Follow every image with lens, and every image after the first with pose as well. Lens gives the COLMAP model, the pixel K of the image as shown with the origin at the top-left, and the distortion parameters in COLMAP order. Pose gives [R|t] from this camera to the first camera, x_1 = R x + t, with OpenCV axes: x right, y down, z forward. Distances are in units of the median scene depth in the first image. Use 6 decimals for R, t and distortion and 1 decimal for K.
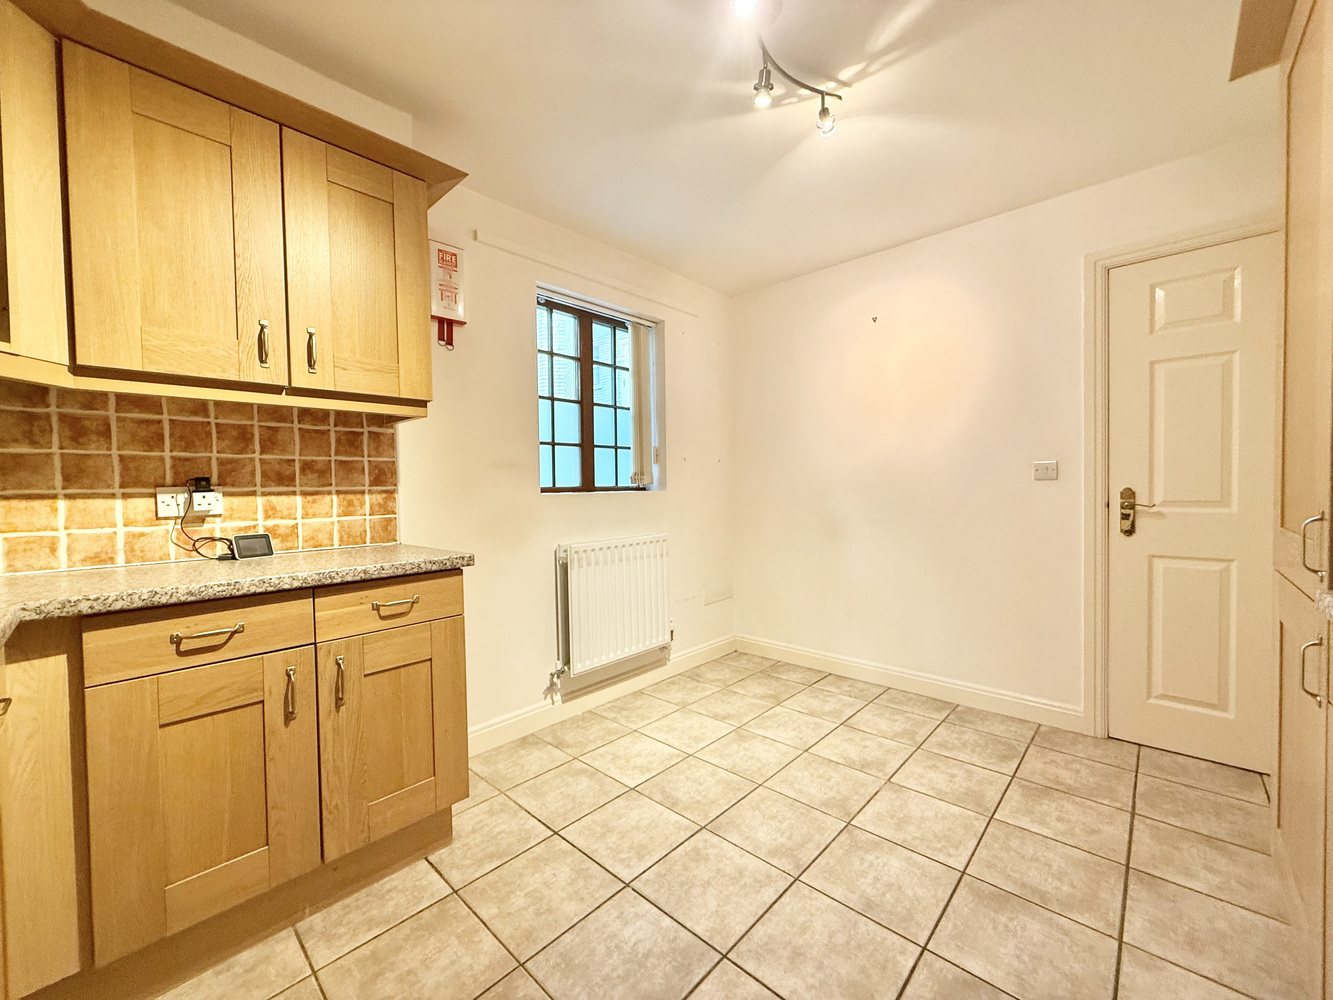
lens RADIAL K [[532.0, 0, 661.4], [0, 532.0, 498.9], [0, 0, 1]] dist [0.000448, 0.000075]
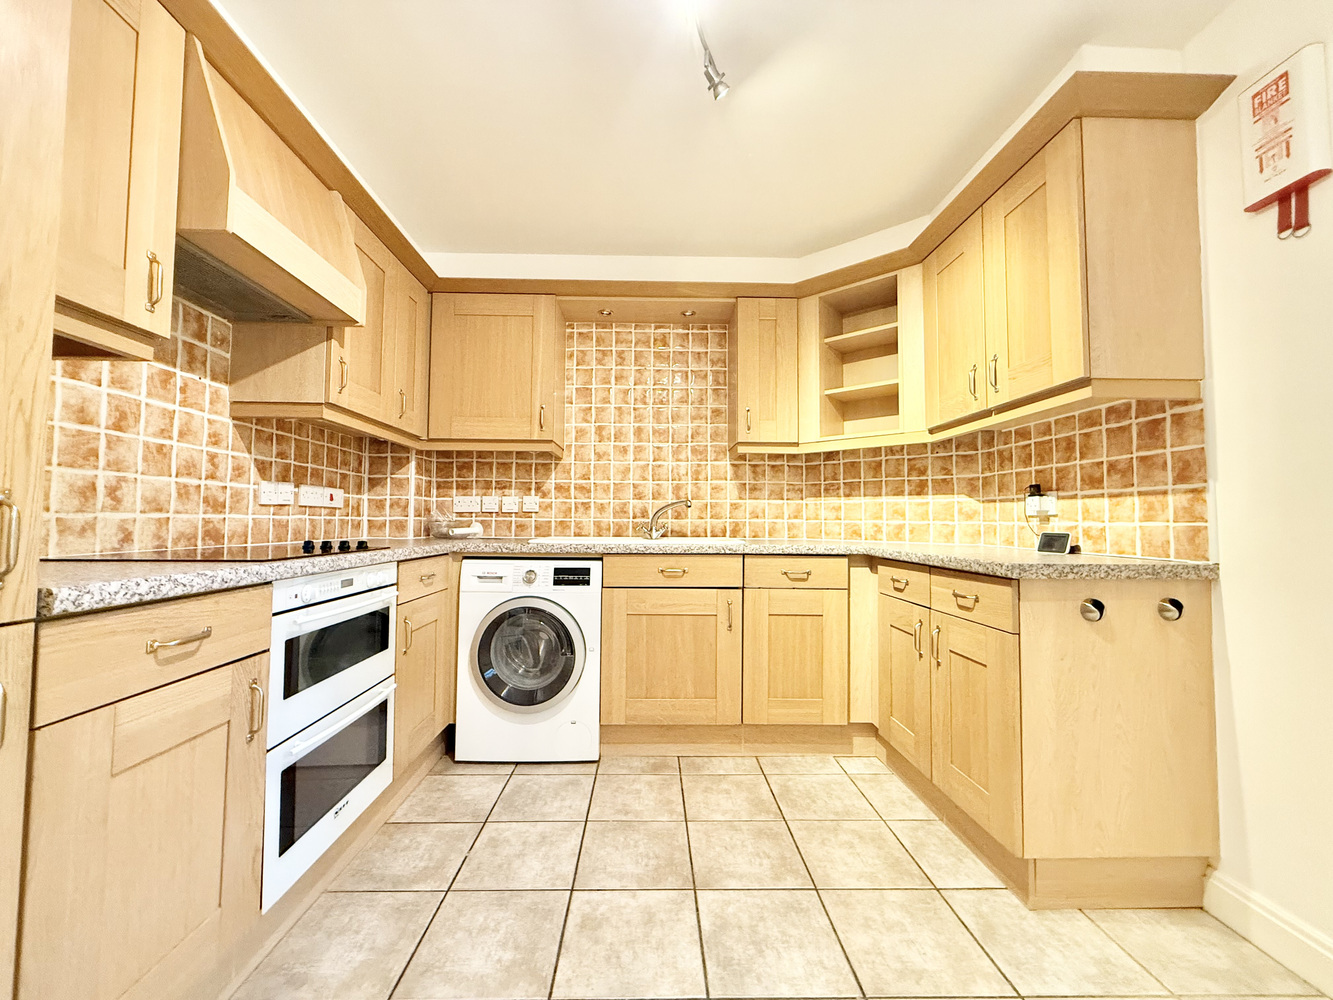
lens RADIAL K [[532.0, 0, 661.4], [0, 532.0, 498.9], [0, 0, 1]] dist [0.000448, 0.000075]
pose [[-0.708207, -0.016802, -0.705805, 0.604710], [-0.011015, 0.999858, -0.012750, 0.017490], [0.705919, -0.001255, -0.708292, 1.158264]]
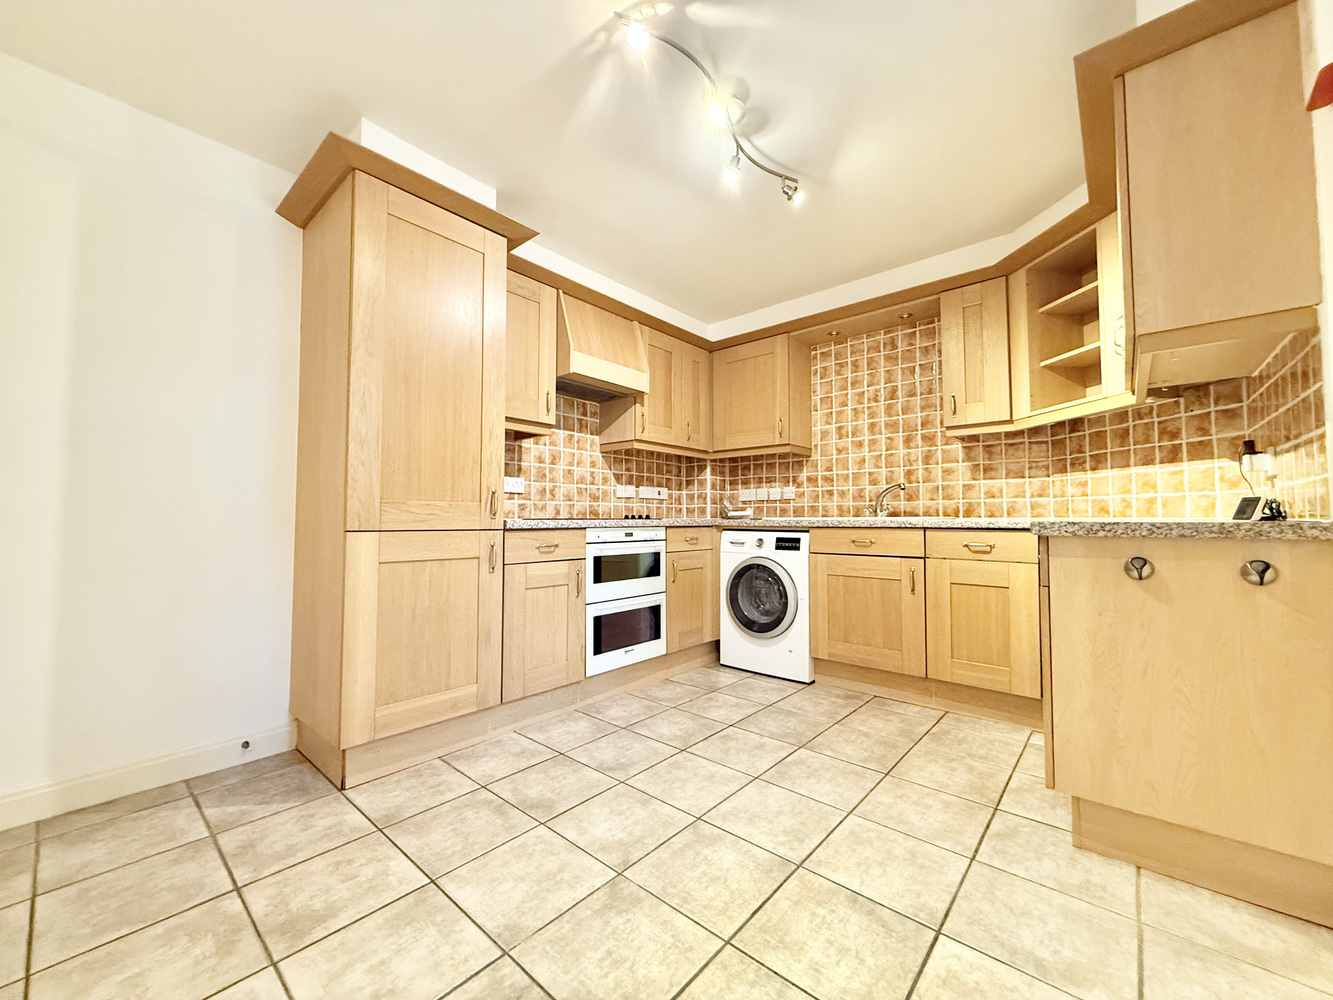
lens RADIAL K [[532.0, 0, 661.4], [0, 532.0, 498.9], [0, 0, 1]] dist [0.000448, 0.000075]
pose [[-0.999201, 0.017699, -0.035837, 0.314138], [0.018213, 0.999735, -0.014095, 0.062016], [0.035578, -0.014736, -0.999258, 1.836628]]
